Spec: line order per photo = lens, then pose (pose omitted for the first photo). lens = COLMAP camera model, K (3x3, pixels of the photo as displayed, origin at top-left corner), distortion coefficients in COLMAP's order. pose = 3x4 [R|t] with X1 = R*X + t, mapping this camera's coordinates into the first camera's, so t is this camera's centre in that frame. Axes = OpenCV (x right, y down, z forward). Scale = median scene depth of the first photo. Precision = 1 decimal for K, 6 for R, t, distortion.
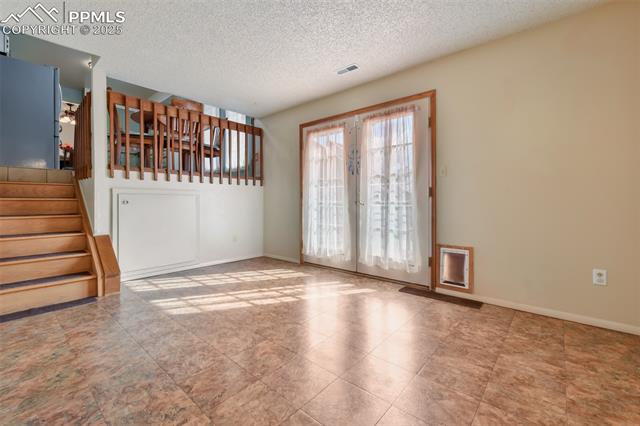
lens RADIAL K [[261.9, 0, 318.9], [0, 261.9, 210.8], [0, 0, 1]] dist [0.002249, -0.000095]
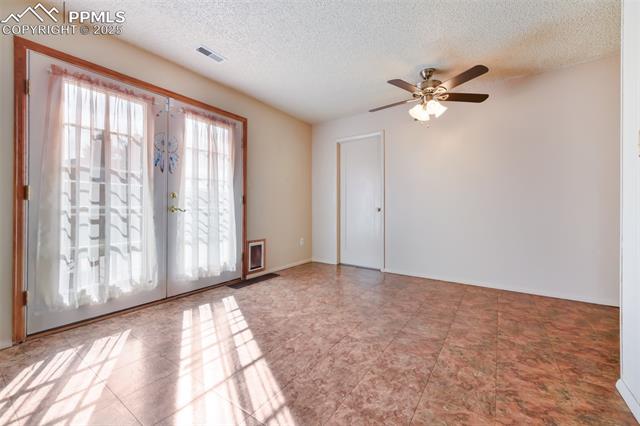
lens RADIAL K [[254.9, 0, 305.8], [0, 254.9, 213.1], [0, 0, 1]] dist [0.010389, -0.000072]
pose [[-0.046232, -0.023383, 0.998657, -0.784990], [0.031221, 0.999204, 0.024841, -0.030080], [-0.998443, 0.032327, -0.045465, 0.765568]]
